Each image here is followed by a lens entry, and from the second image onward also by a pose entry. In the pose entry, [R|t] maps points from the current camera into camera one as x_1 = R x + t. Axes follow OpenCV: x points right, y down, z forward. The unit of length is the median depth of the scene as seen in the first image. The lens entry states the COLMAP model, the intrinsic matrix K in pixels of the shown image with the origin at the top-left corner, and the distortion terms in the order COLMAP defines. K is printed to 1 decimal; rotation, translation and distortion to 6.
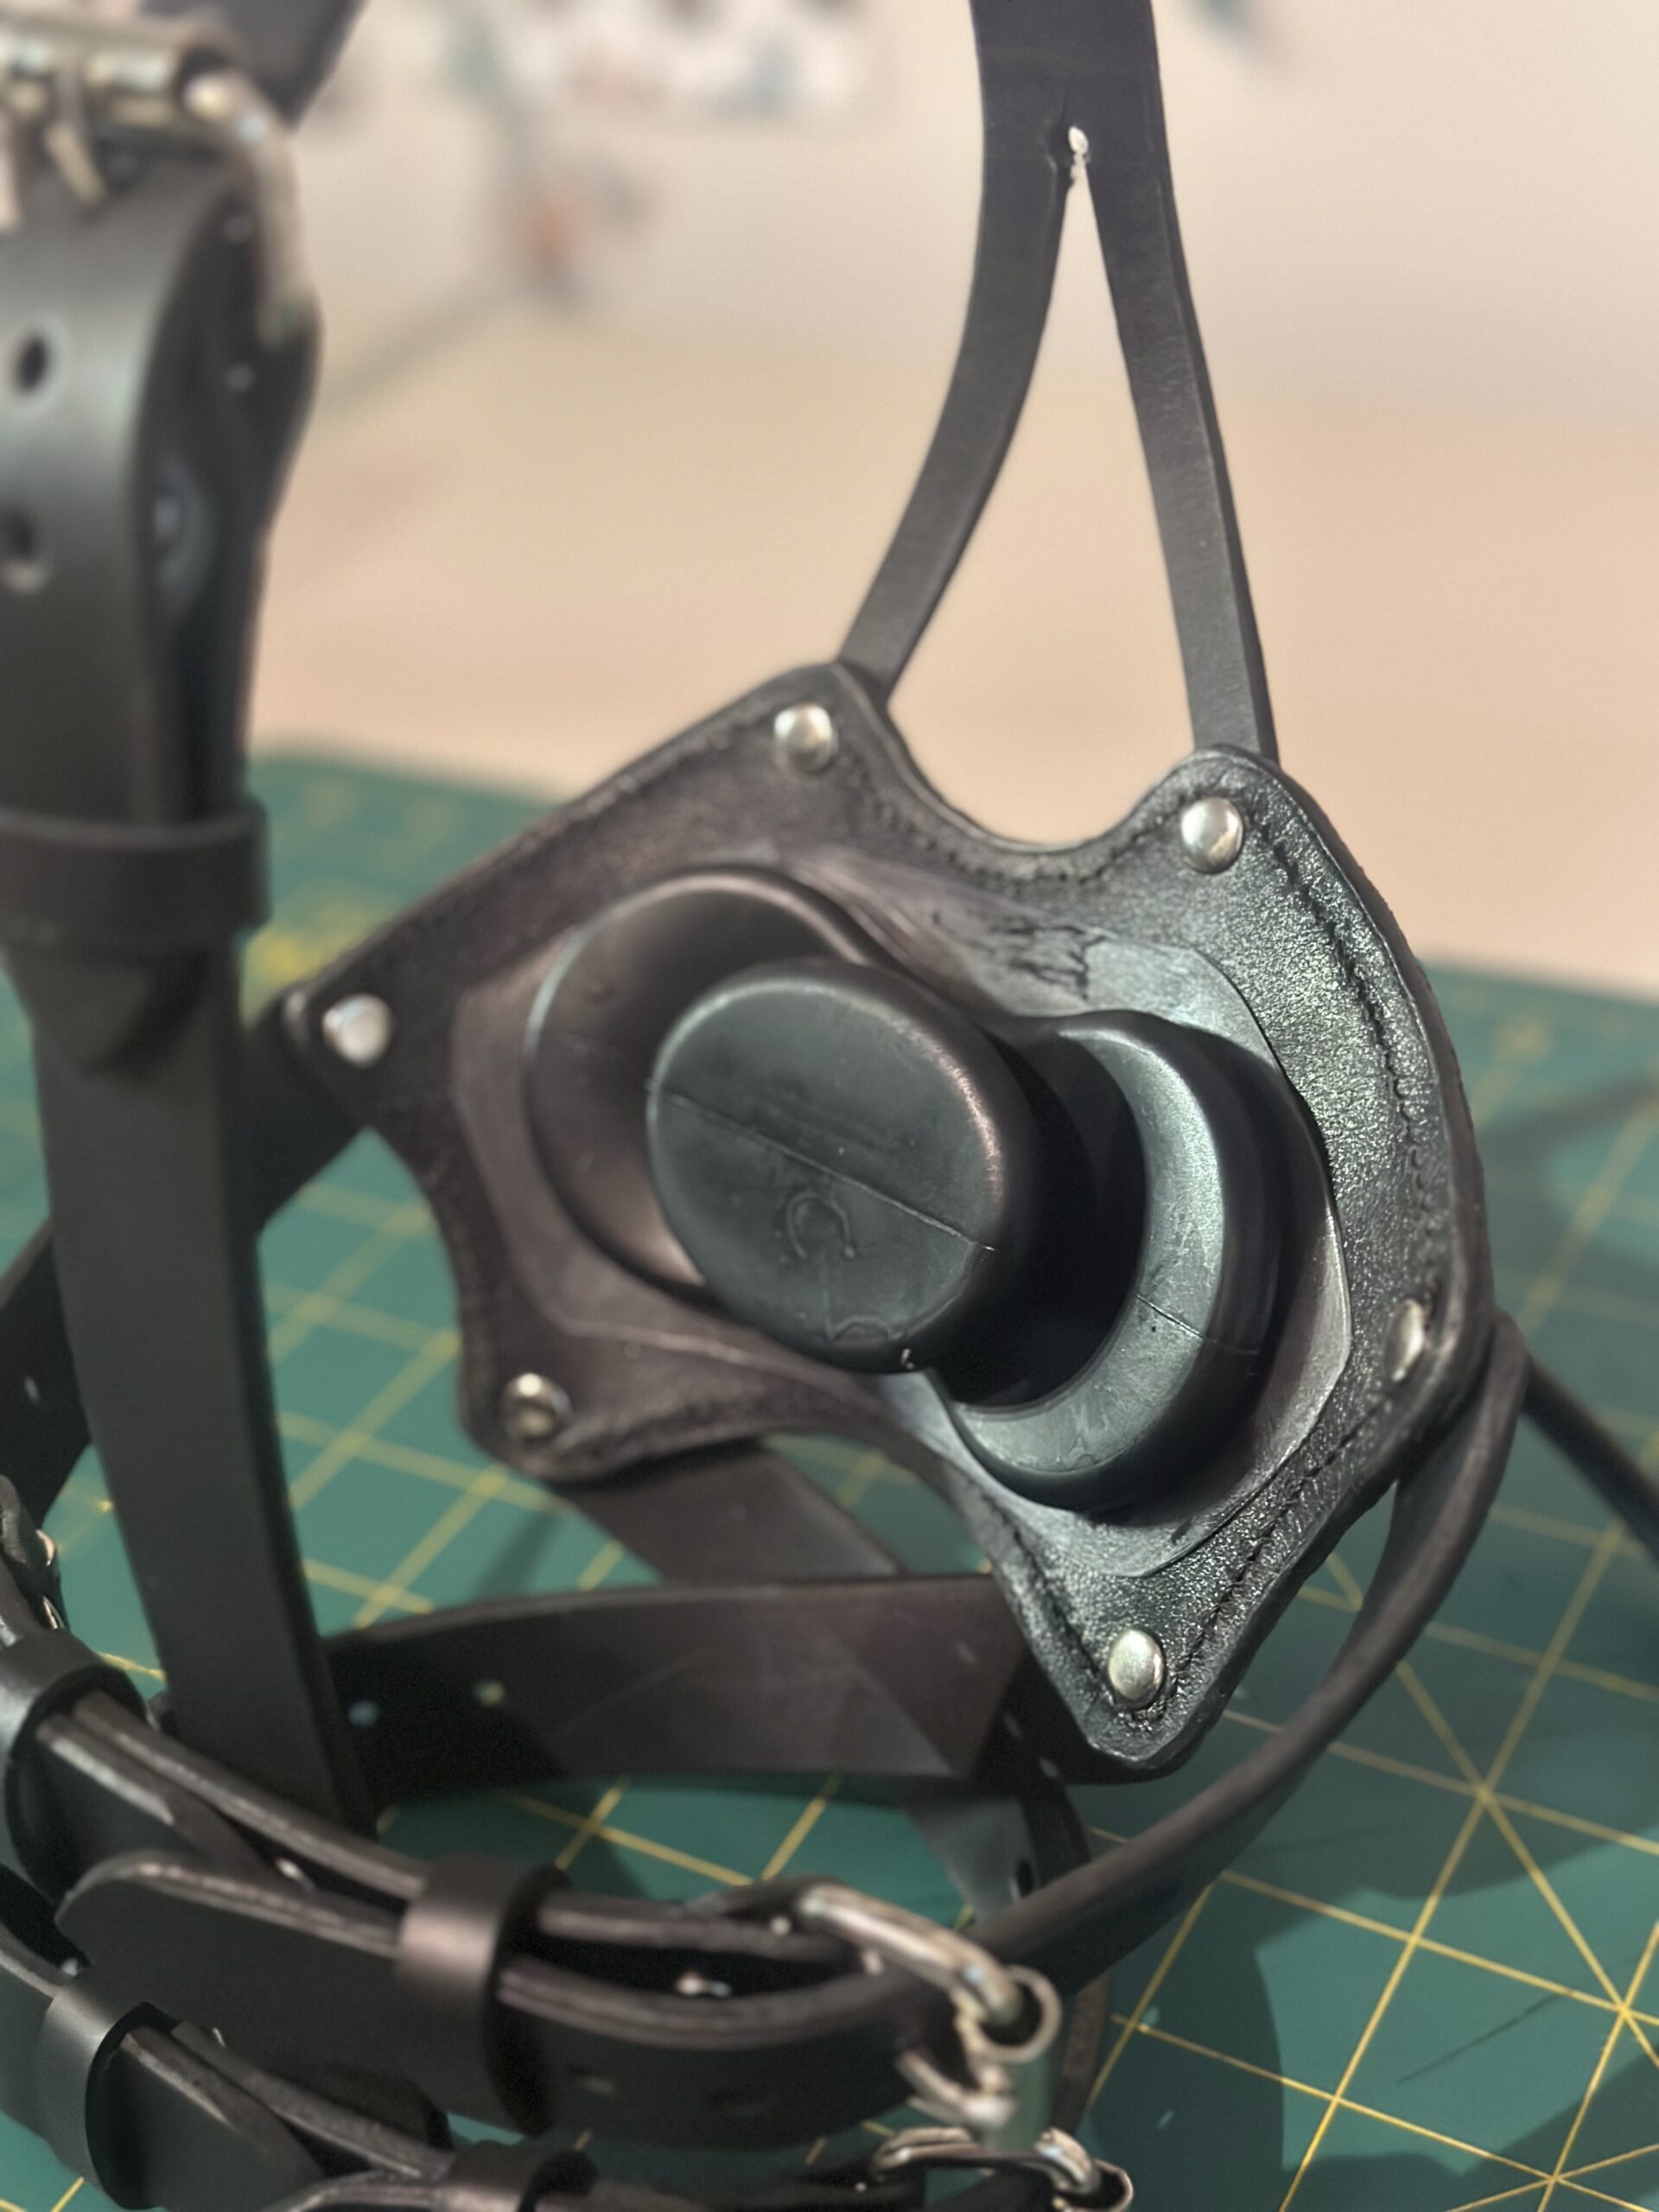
lens RADIAL K [[3130.5, 0, 829.5], [0, 3130.5, 1106.0], [0, 0, 1]] dist [0.242742, -0.702228]
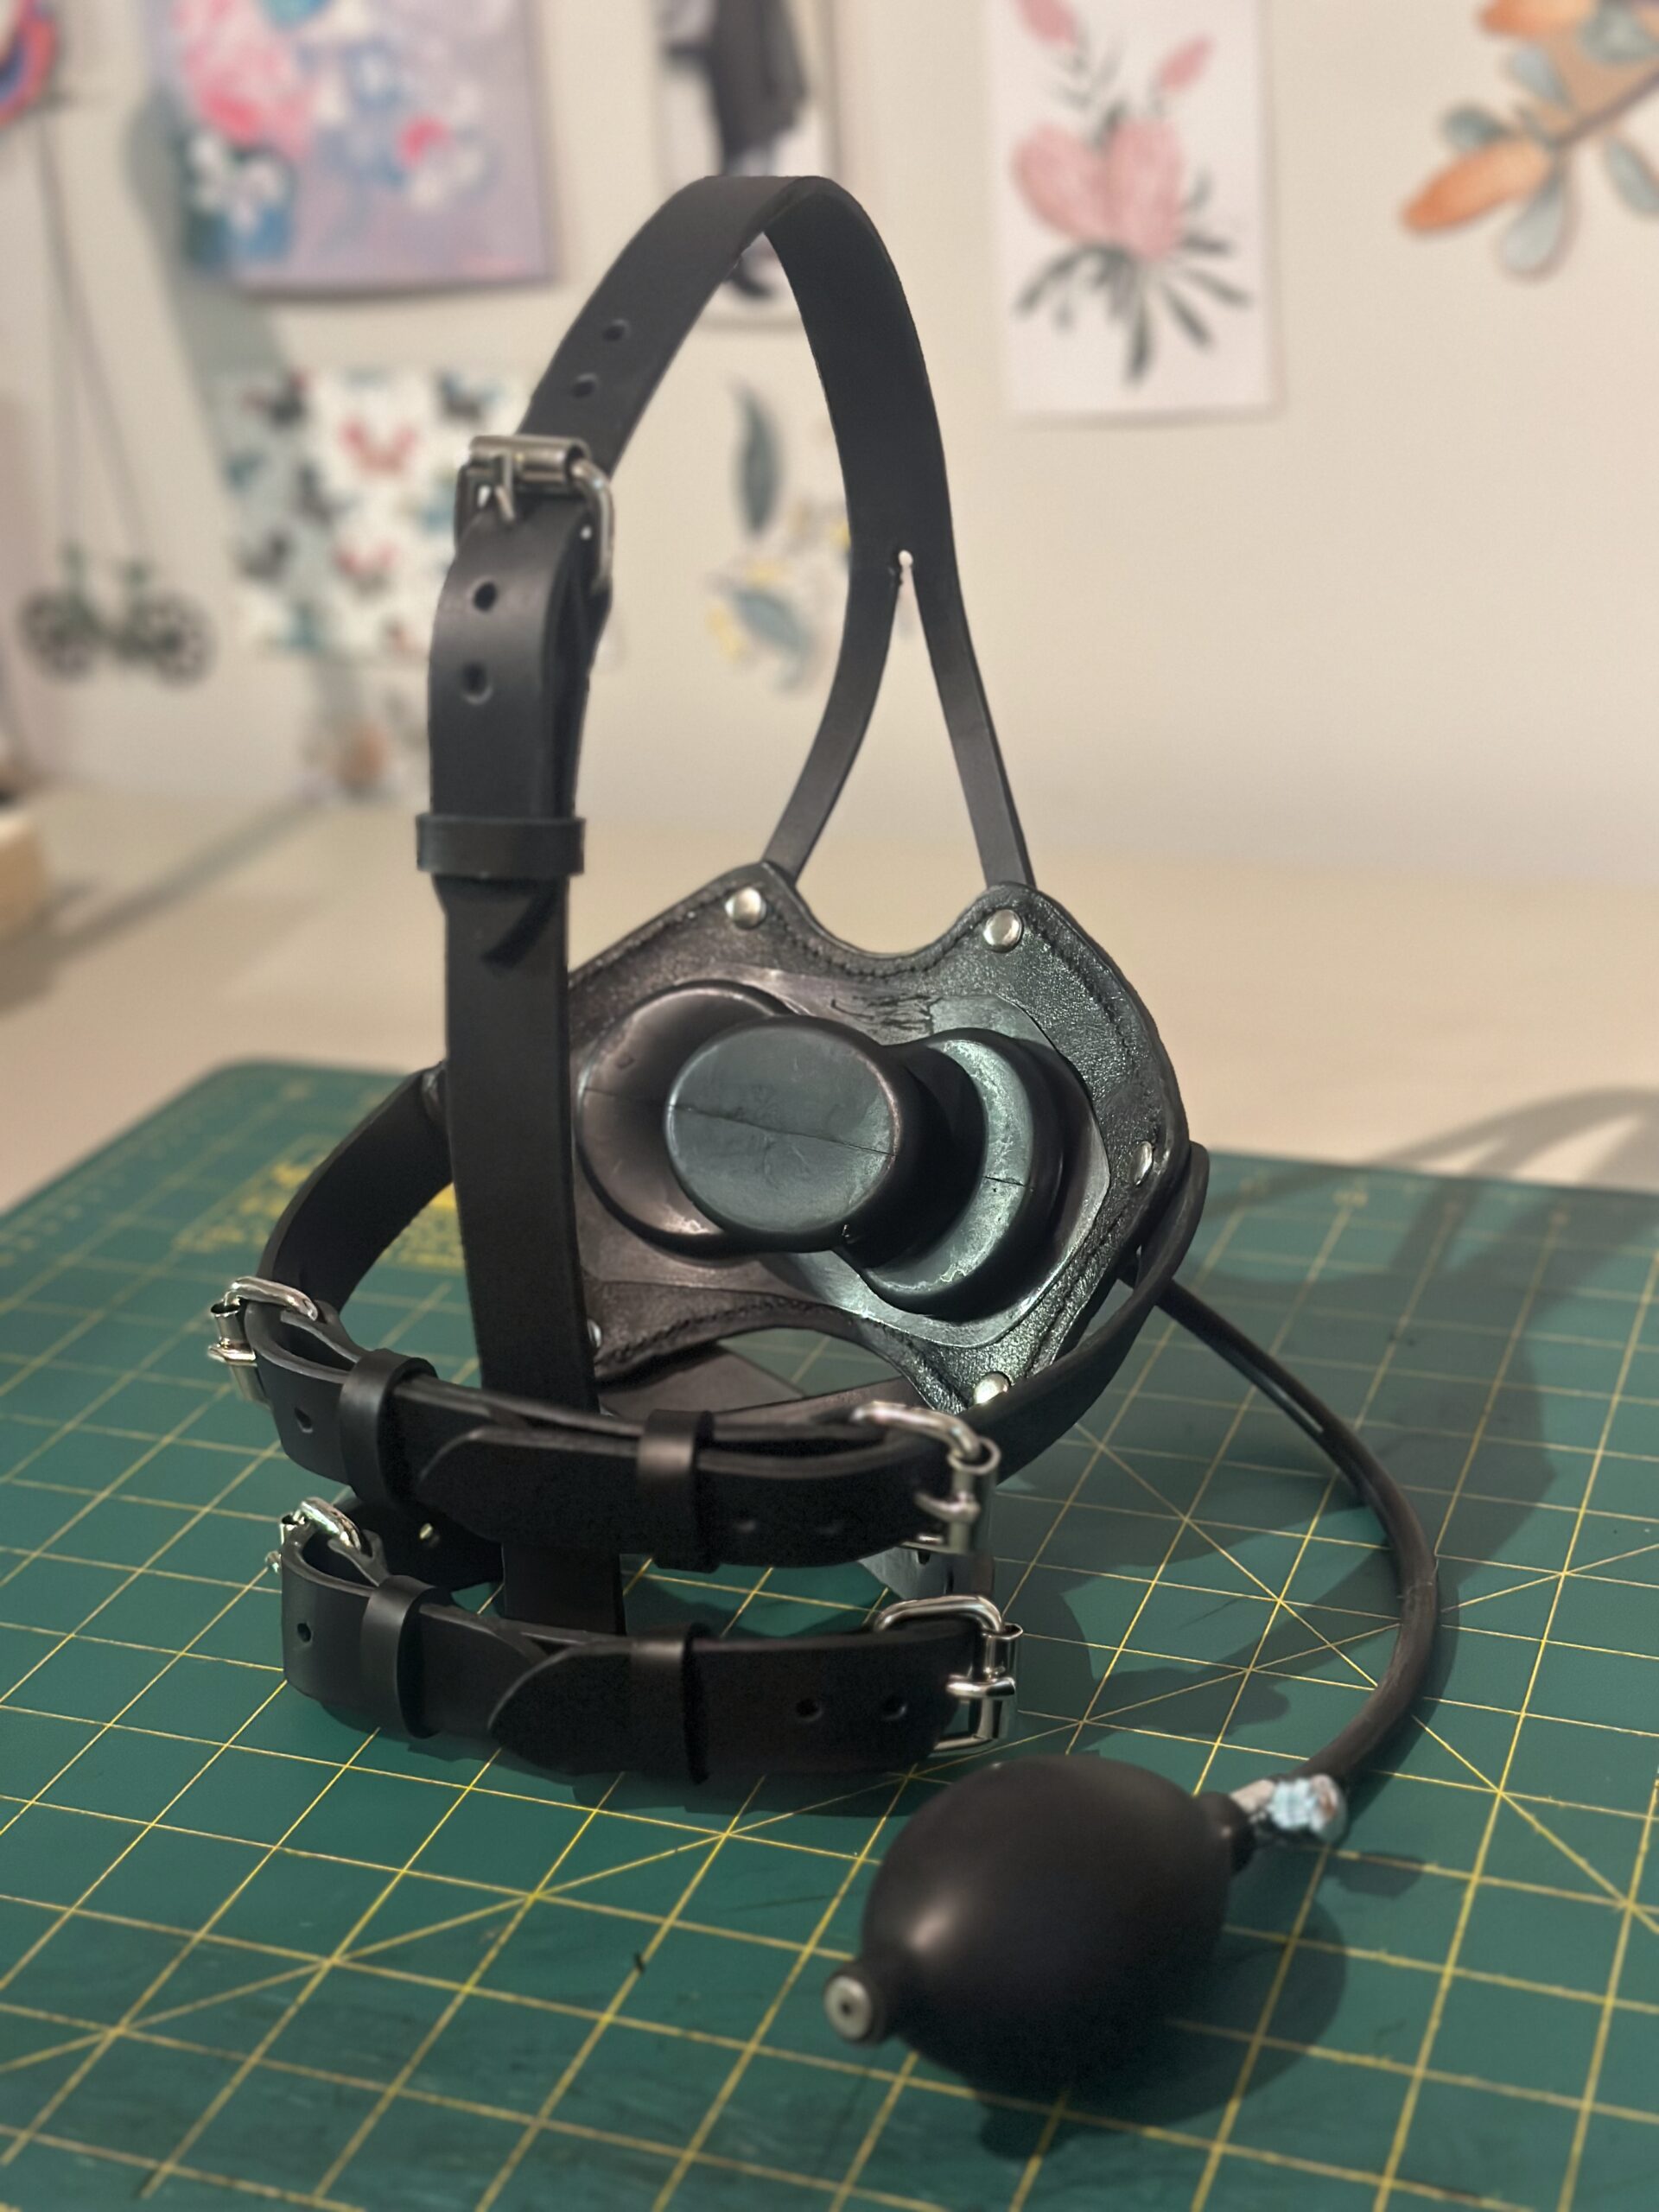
lens RADIAL K [[3130.5, 0, 829.5], [0, 3130.5, 1106.0], [0, 0, 1]] dist [0.242742, -0.702228]
pose [[0.988207, -0.018204, 0.152036, -0.232112], [0.048702, 0.978713, -0.199373, 0.339307], [-0.145171, 0.204427, 0.968057, -0.628867]]
